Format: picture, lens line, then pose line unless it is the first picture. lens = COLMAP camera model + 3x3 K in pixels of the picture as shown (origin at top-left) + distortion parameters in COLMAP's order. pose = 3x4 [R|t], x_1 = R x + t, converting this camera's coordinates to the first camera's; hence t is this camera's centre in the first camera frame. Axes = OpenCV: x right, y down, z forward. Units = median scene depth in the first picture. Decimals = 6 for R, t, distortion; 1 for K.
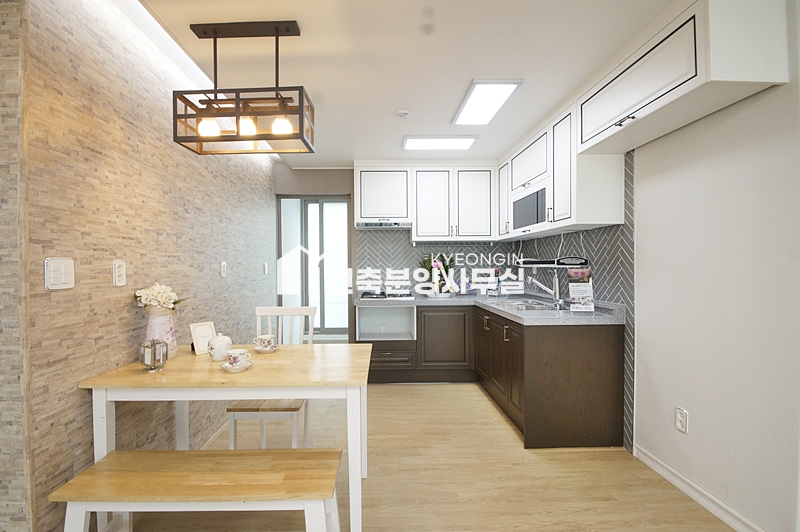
lens RADIAL K [[356.1, 0, 386.3], [0, 356.1, 269.9], [0, 0, 1]] dist [0.000120, -0.005967]
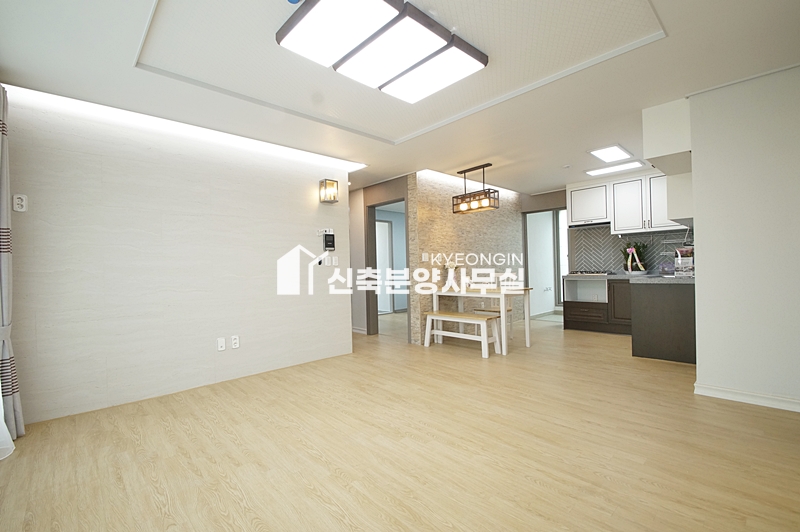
lens RADIAL K [[356.1, 0, 379.2], [0, 356.1, 269.1], [0, 0, 1]] dist [0.000120, -0.005967]
pose [[0.650999, -0.010135, -0.759011, 1.112014], [0.013082, 0.999912, -0.002132, 0.095726], [0.758966, -0.008542, 0.651075, -1.254814]]
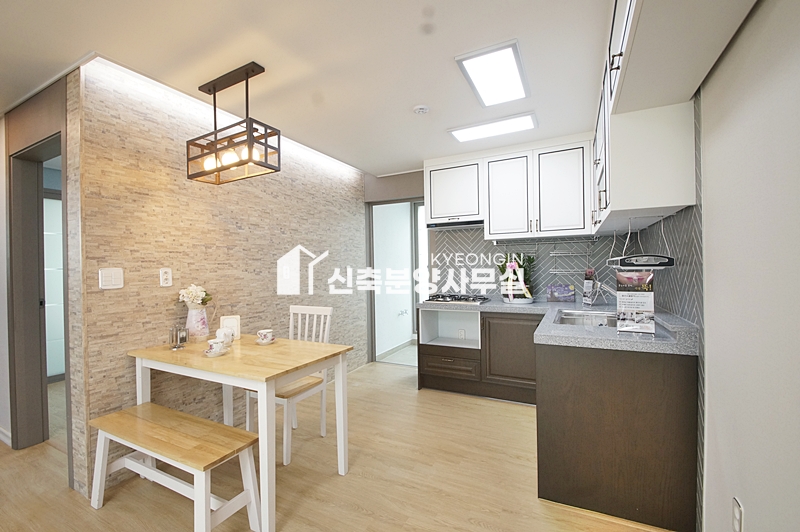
lens RADIAL K [[356.1, 0, 384.2], [0, 356.1, 269.8], [0, 0, 1]] dist [0.000120, -0.005967]
pose [[0.871937, -0.005099, -0.489591, 0.603180], [0.006078, 0.999981, 0.000410, -0.014174], [0.489579, -0.003334, 0.871952, 0.171453]]
